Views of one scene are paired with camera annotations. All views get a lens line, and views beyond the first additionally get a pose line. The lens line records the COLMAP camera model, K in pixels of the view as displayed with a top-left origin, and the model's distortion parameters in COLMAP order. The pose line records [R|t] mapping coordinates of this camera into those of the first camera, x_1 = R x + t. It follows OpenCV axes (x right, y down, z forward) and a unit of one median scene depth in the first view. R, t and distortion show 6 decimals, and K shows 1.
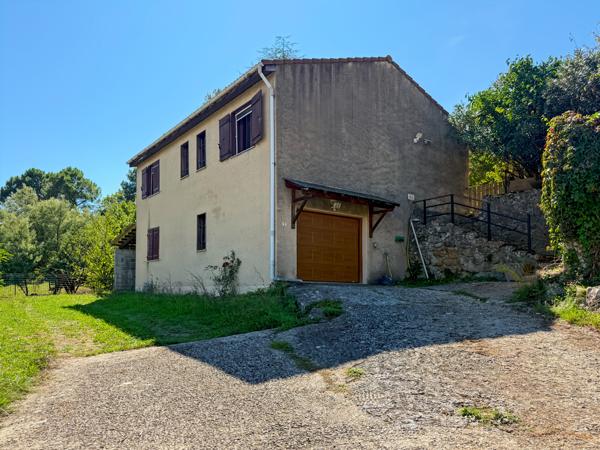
lens RADIAL K [[425.4, 0, 301.2], [0, 425.4, 247.9], [0, 0, 1]] dist [0.089829, -0.148746]
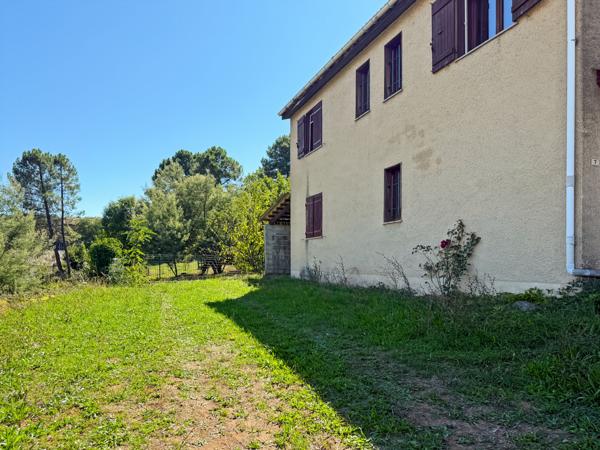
lens RADIAL K [[462.2, 0, 300.0], [0, 462.2, 225.0], [0, 0, 1]] dist [0.154013, -0.211989]
pose [[0.951131, -0.017338, -0.308301, -0.090988], [0.017886, 0.999839, -0.001048, 0.005500], [0.308270, -0.004517, 0.951288, 0.168147]]
